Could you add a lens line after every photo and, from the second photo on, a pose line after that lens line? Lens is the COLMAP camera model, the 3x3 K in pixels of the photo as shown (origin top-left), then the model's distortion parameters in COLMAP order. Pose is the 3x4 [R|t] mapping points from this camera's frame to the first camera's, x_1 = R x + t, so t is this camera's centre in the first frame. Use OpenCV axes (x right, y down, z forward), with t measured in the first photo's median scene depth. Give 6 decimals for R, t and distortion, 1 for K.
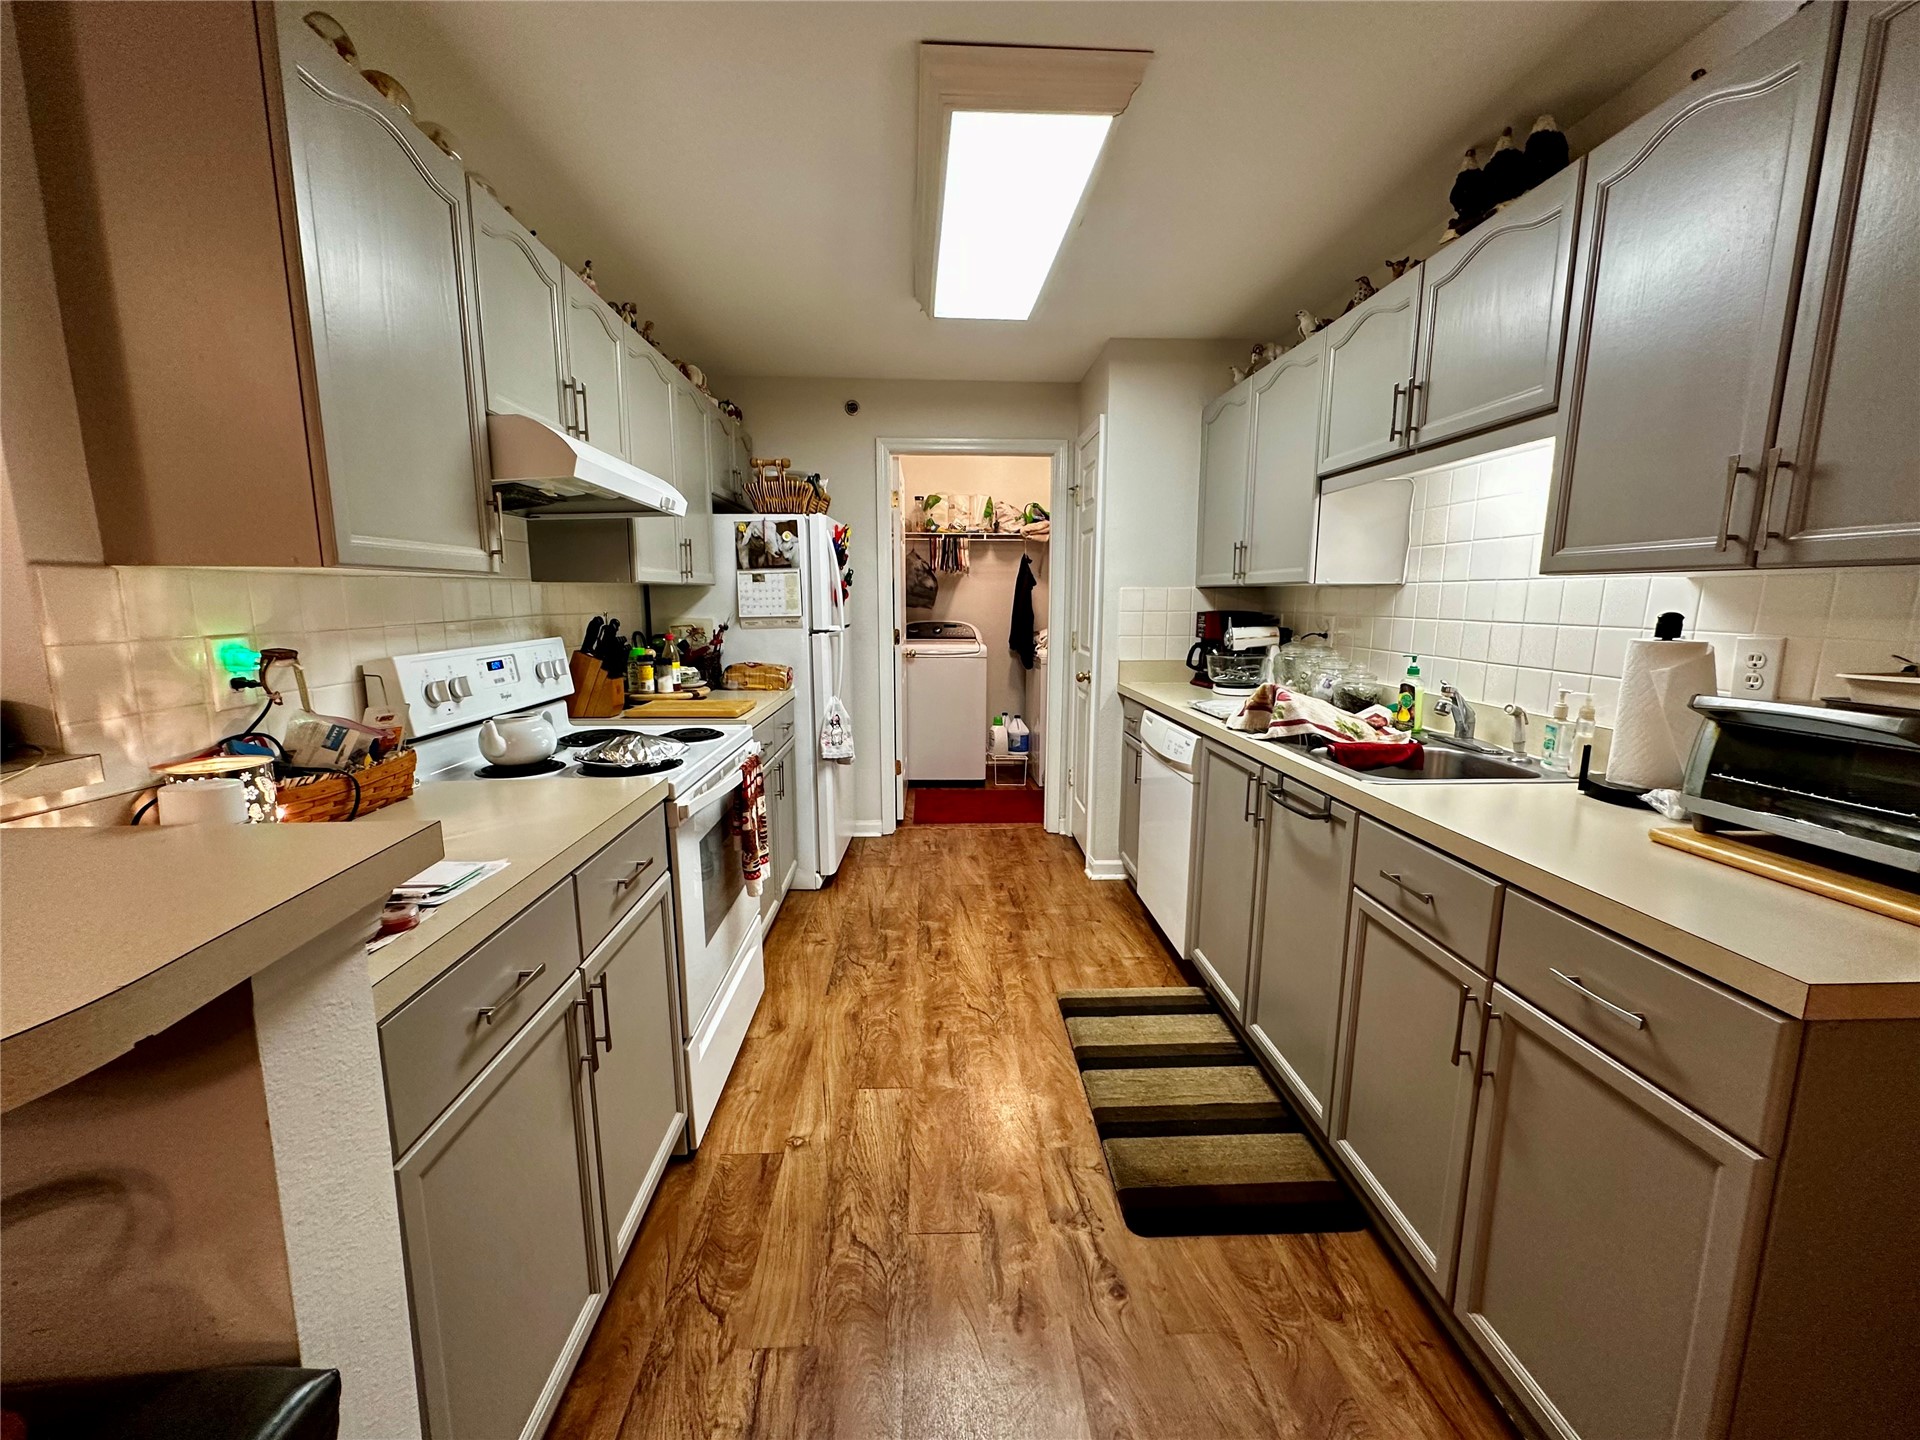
lens RADIAL K [[768.2, 0, 959.9], [0, 768.2, 717.4], [0, 0, 1]] dist [0.000565, -0.000157]
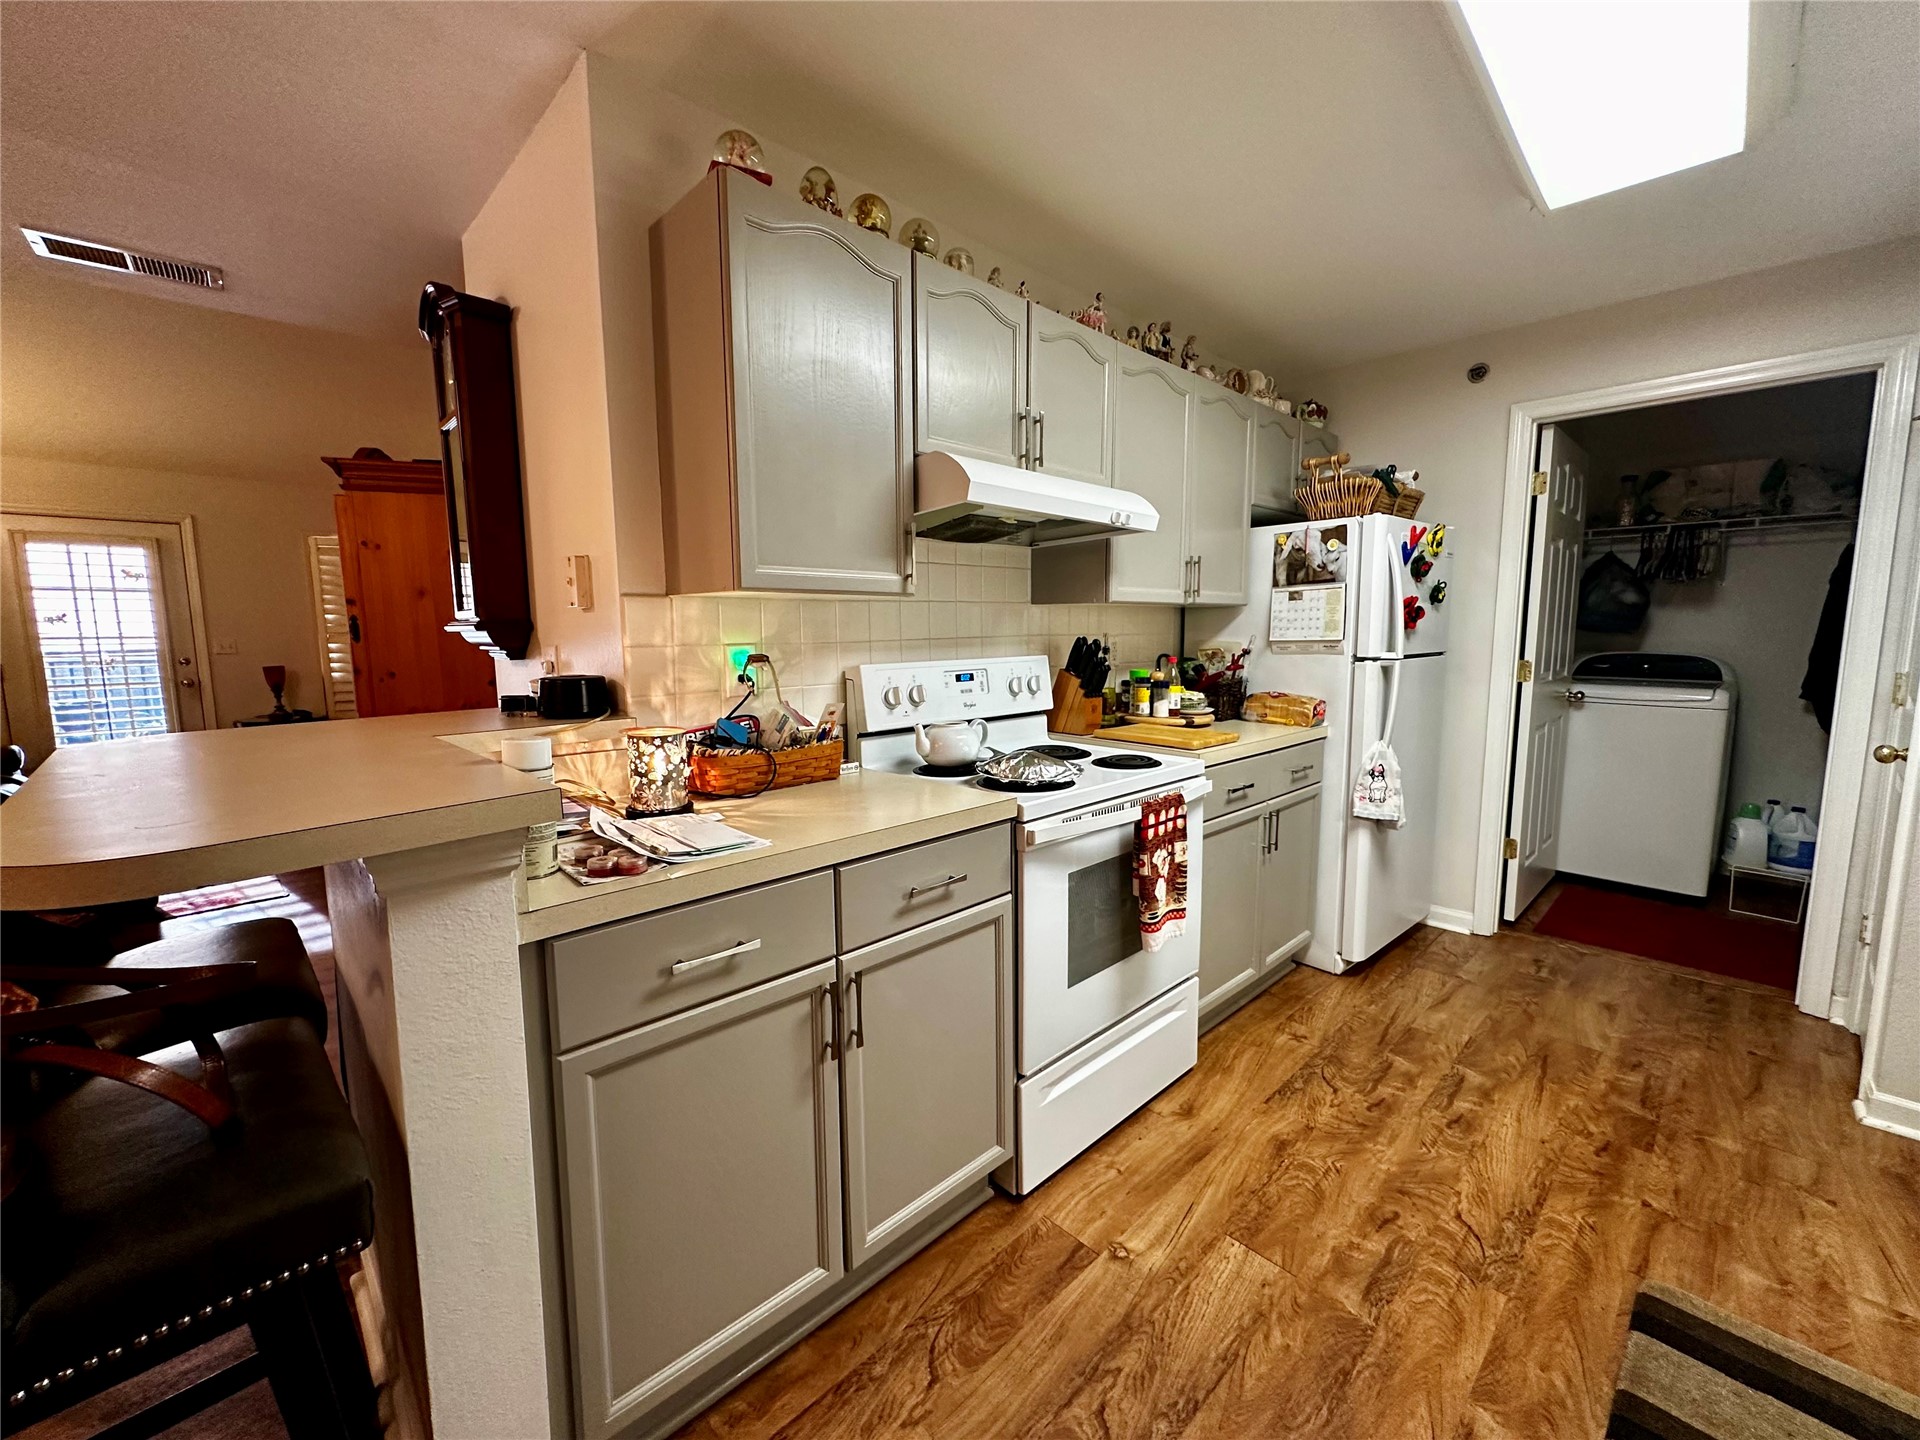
lens RADIAL K [[768.2, 0, 959.9], [0, 768.2, 717.4], [0, 0, 1]] dist [0.000565, -0.000157]
pose [[0.659938, 0.083023, -0.746718, 0.198302], [-0.110504, 0.993793, 0.012833, -0.019203], [0.743149, 0.074046, 0.665016, 0.203617]]
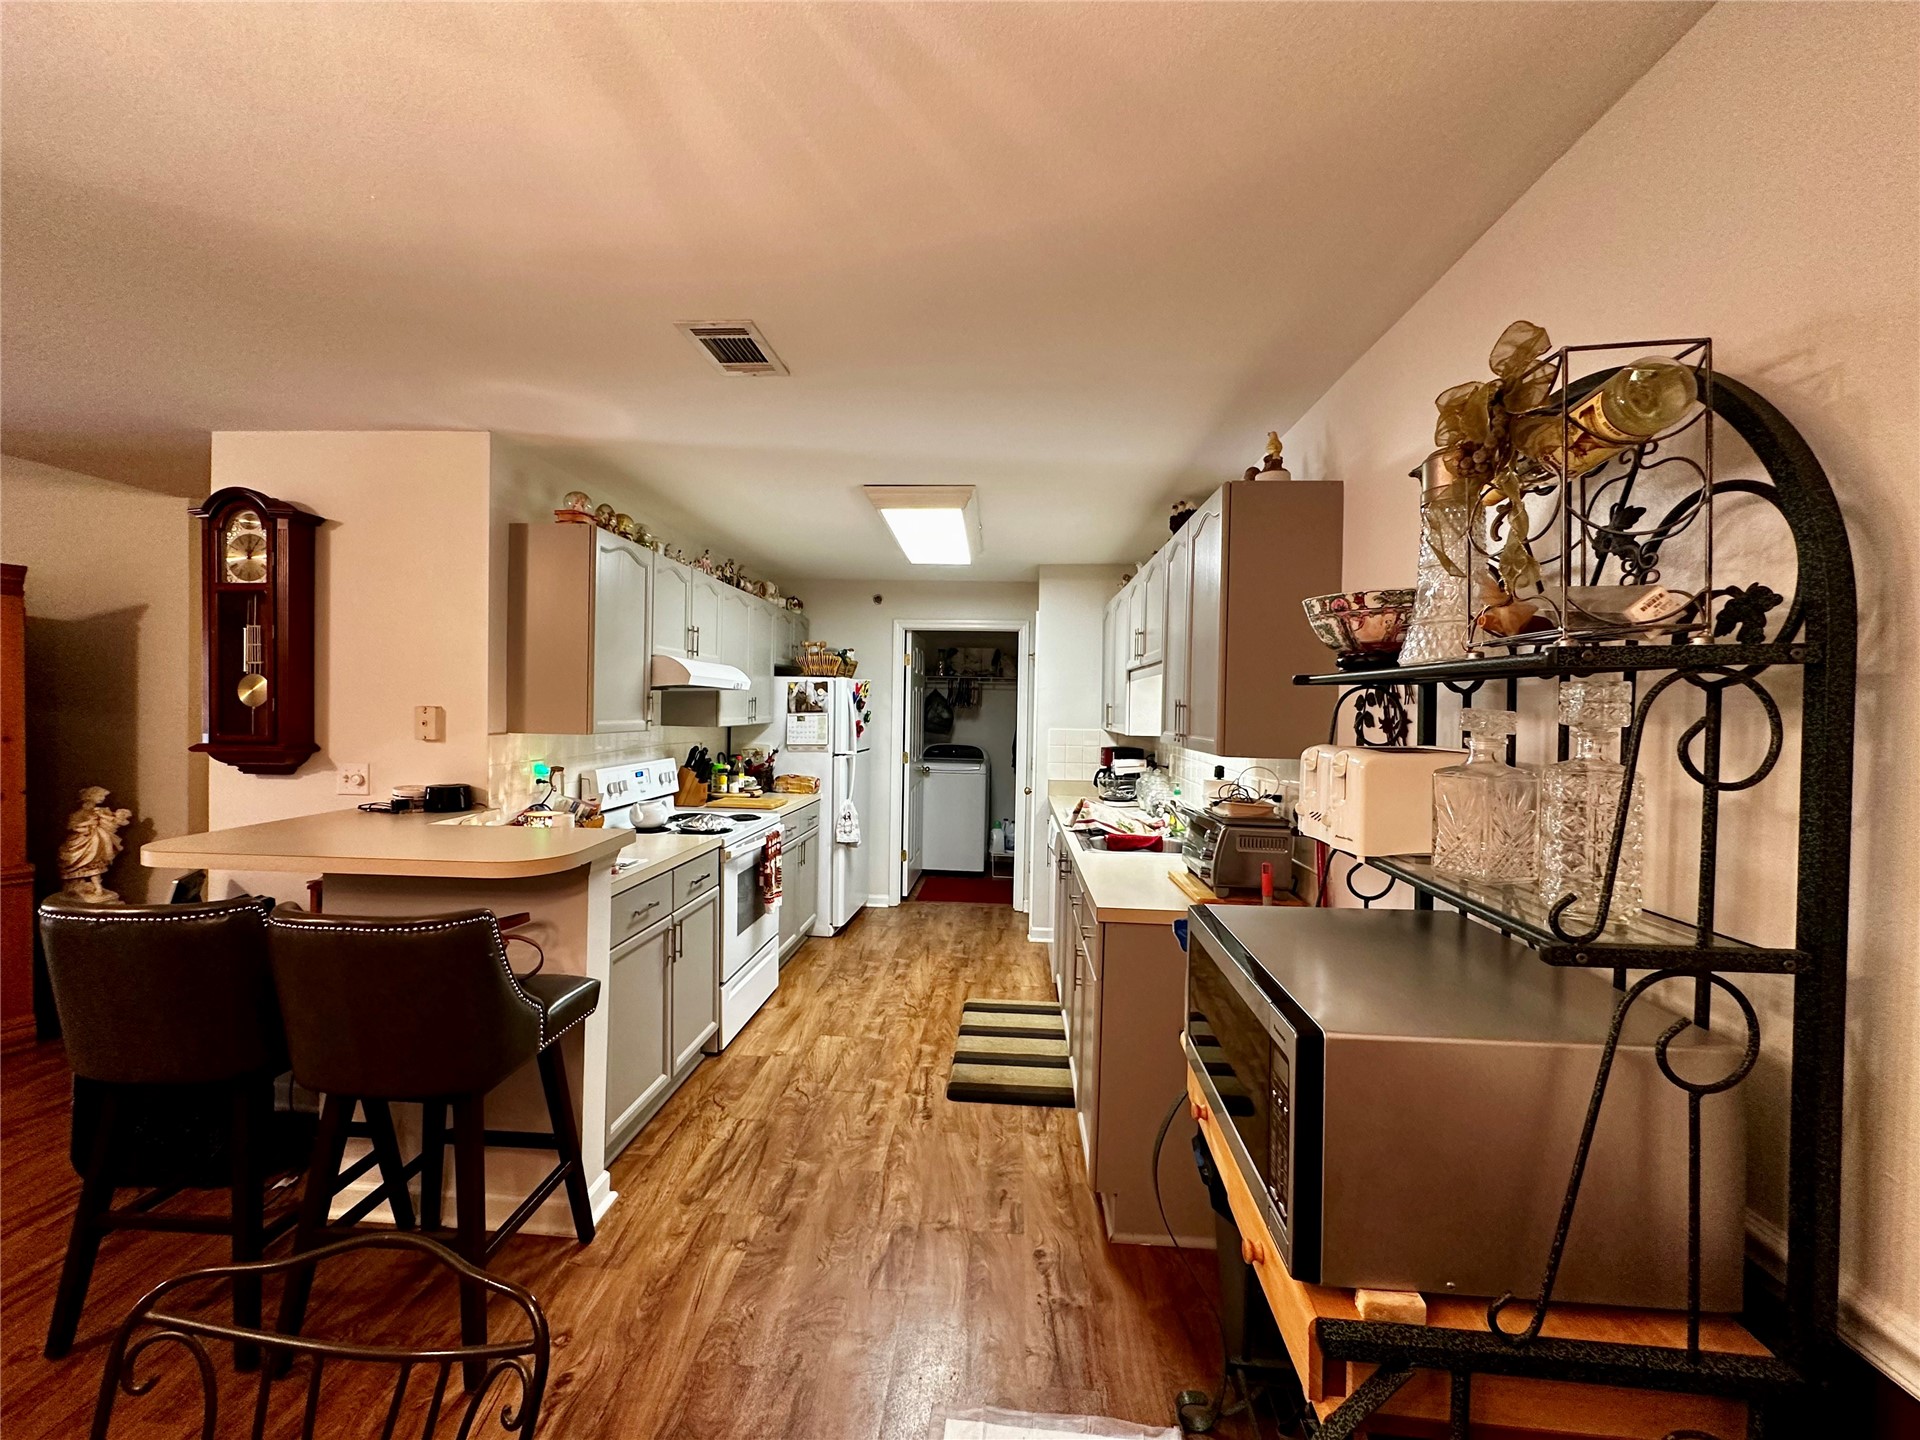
lens RADIAL K [[768.2, 0, 959.9], [0, 768.2, 717.4], [0, 0, 1]] dist [0.000565, -0.000157]
pose [[0.993295, 0.018575, -0.114108, 0.295849], [-0.034811, 0.989256, -0.141990, 0.025785], [0.110244, 0.145011, 0.983269, -0.603650]]
